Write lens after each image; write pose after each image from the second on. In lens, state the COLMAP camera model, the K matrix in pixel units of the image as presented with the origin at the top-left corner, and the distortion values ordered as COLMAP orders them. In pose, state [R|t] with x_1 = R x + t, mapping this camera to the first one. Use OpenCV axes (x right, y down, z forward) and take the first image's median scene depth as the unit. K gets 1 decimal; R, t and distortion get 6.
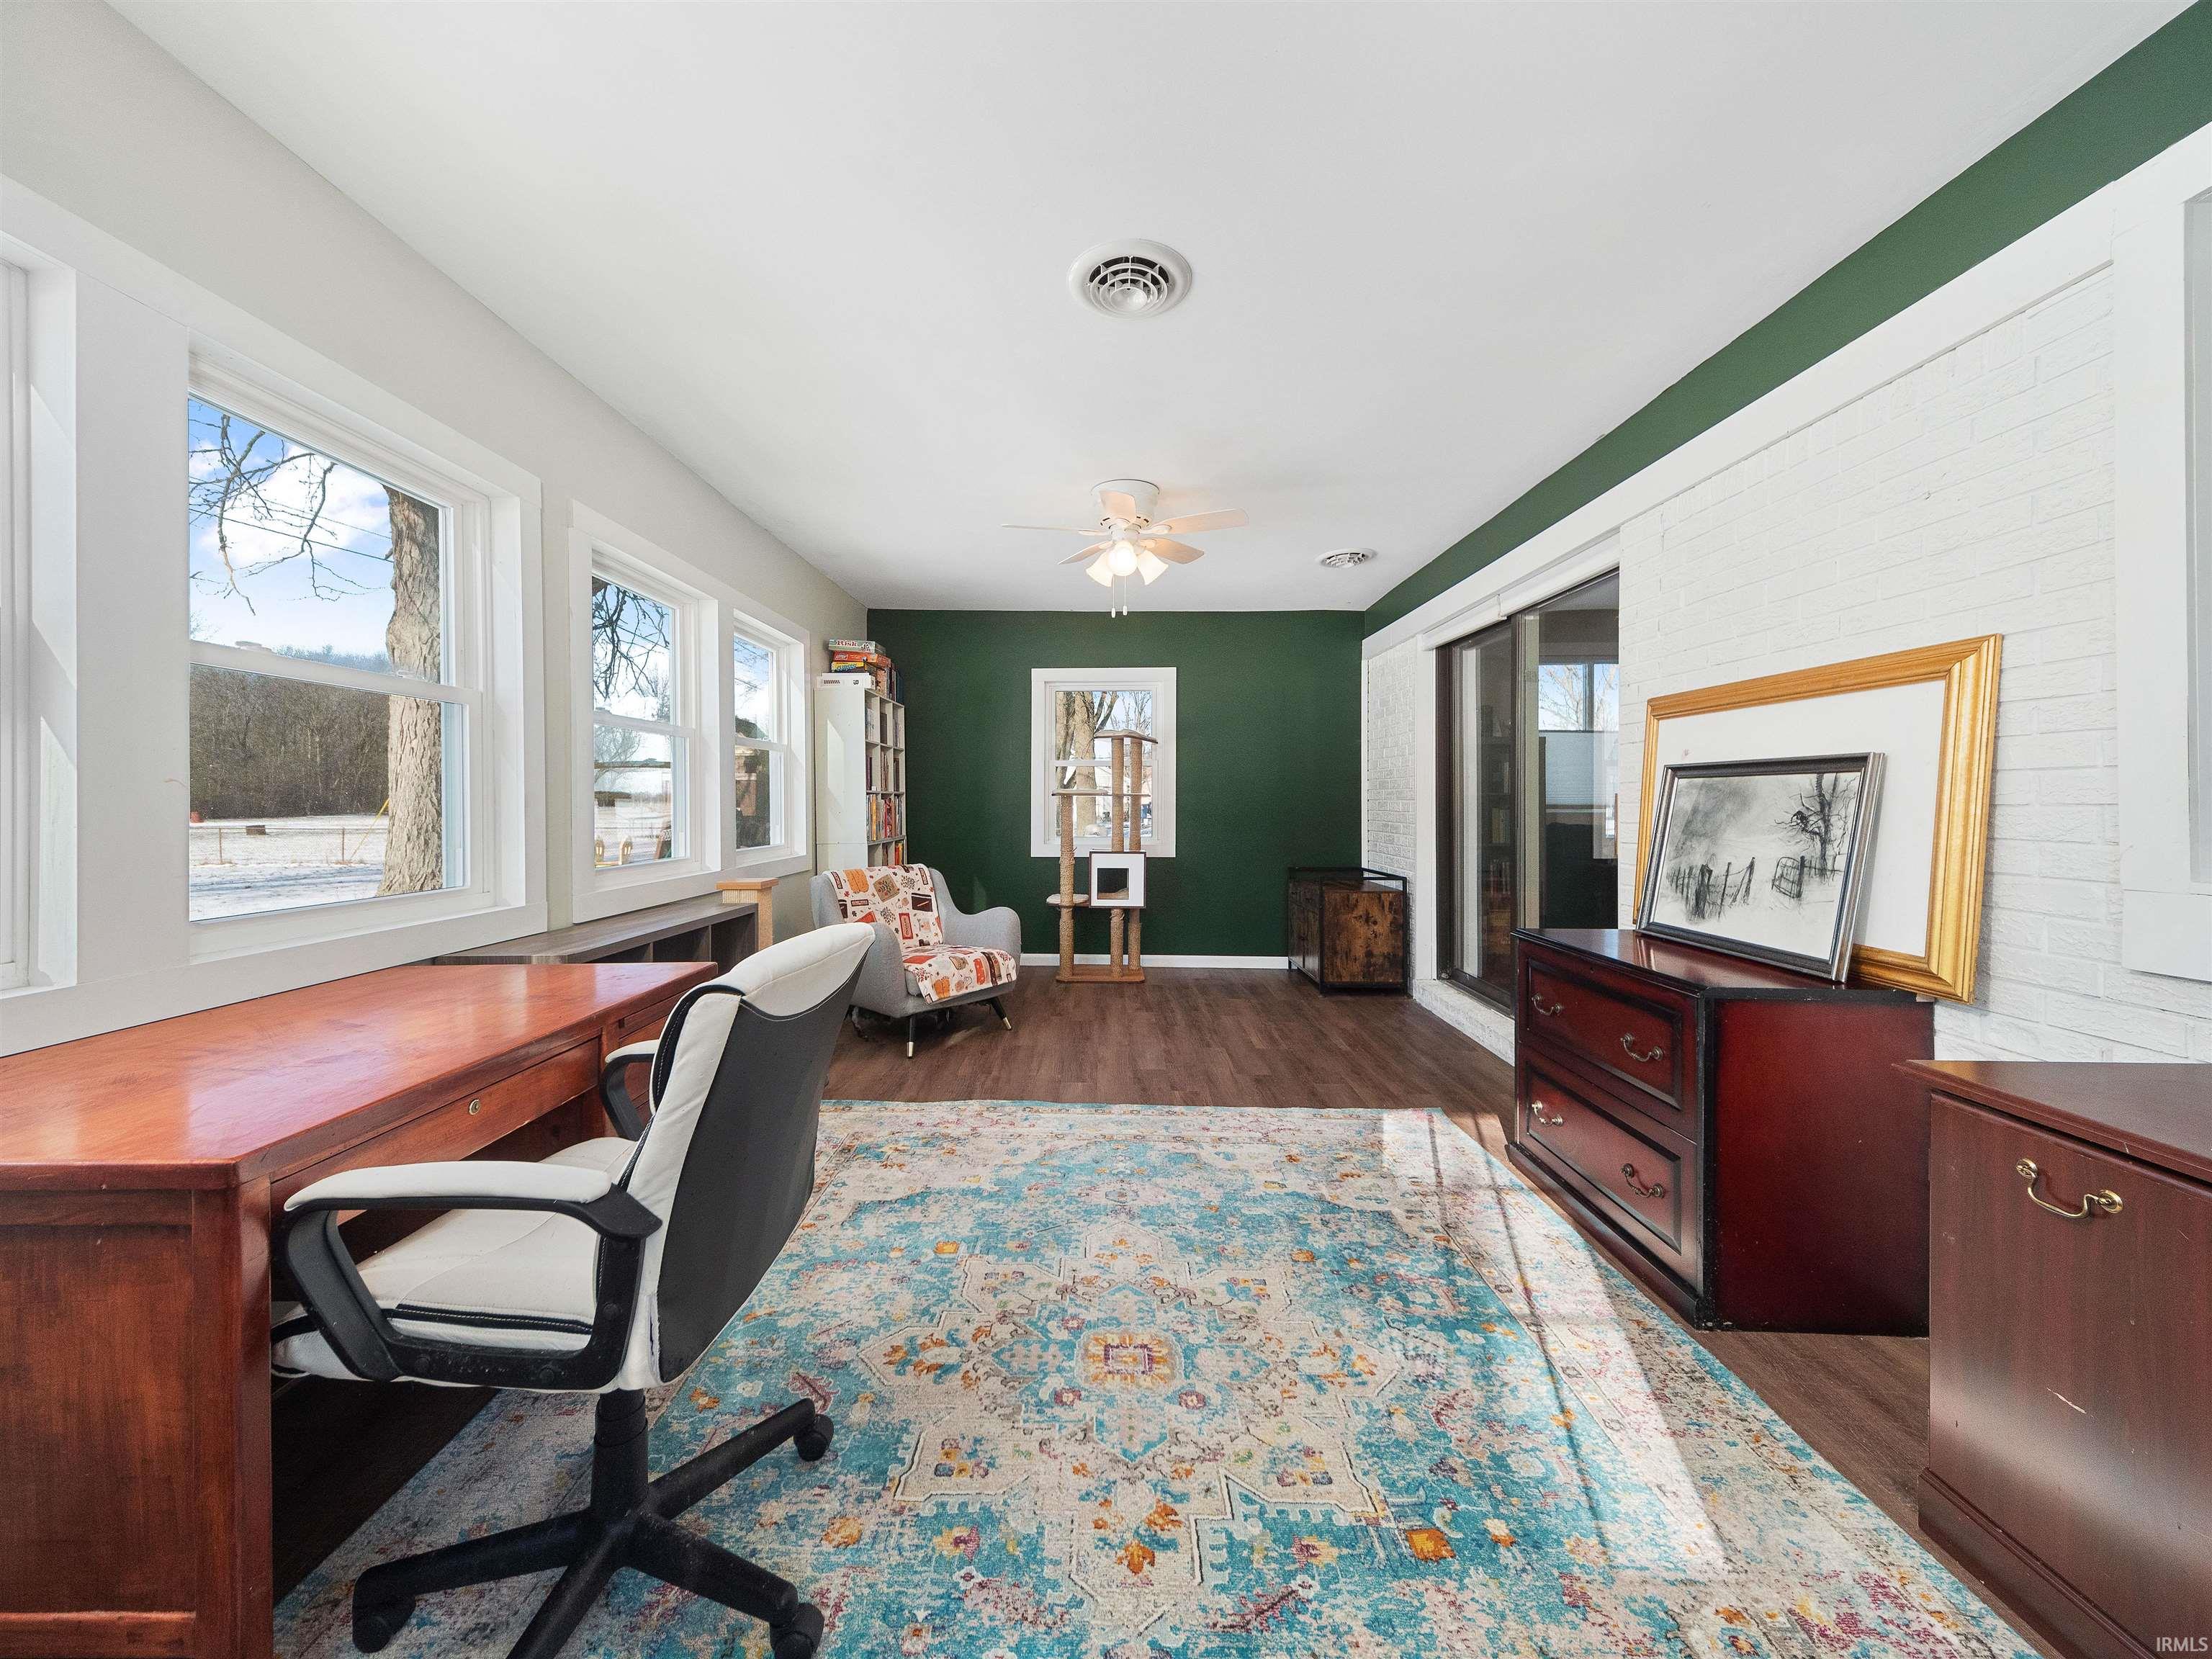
lens RADIAL K [[809.8, 0, 1091.7], [0, 809.8, 803.9], [0, 0, 1]] dist [0.023433, -0.006122]
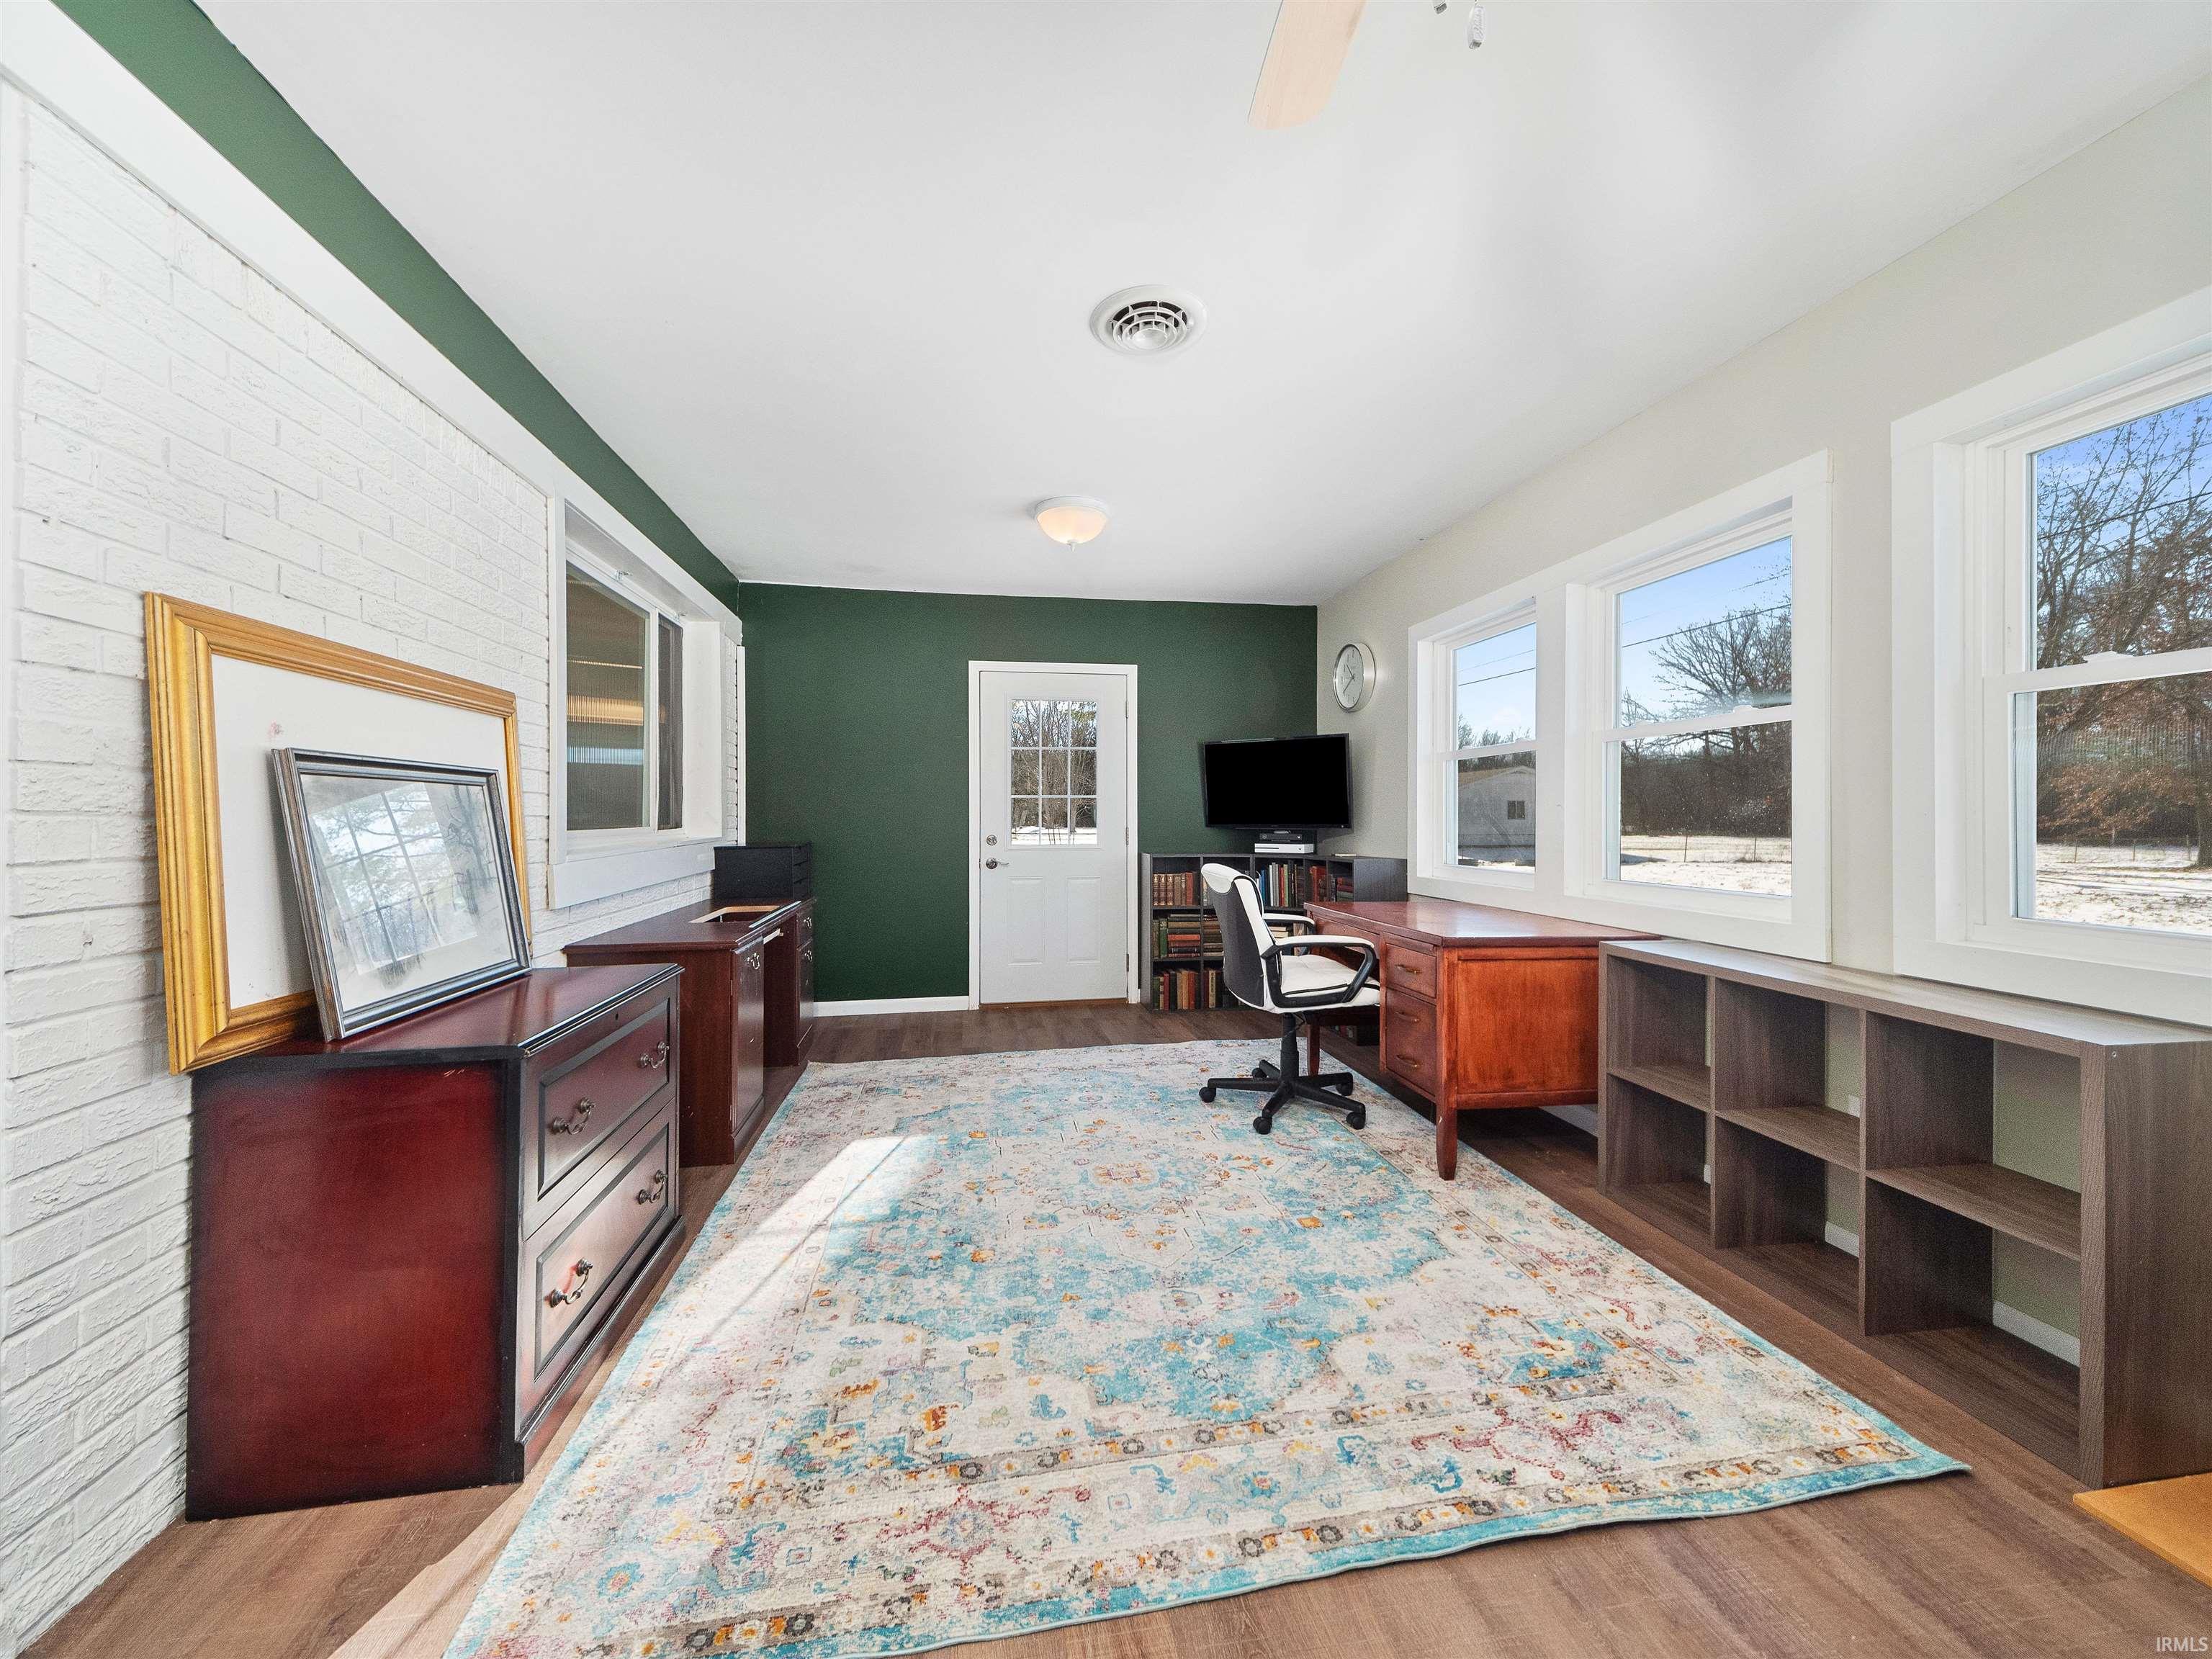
lens RADIAL K [[809.8, 0, 1091.7], [0, 809.8, 803.9], [0, 0, 1]] dist [0.023433, -0.006122]
pose [[-0.984804, -0.004031, -0.173623, 0.267472], [-0.000803, 0.999826, -0.018661, 0.002895], [0.173668, -0.018238, -0.984635, 1.794206]]
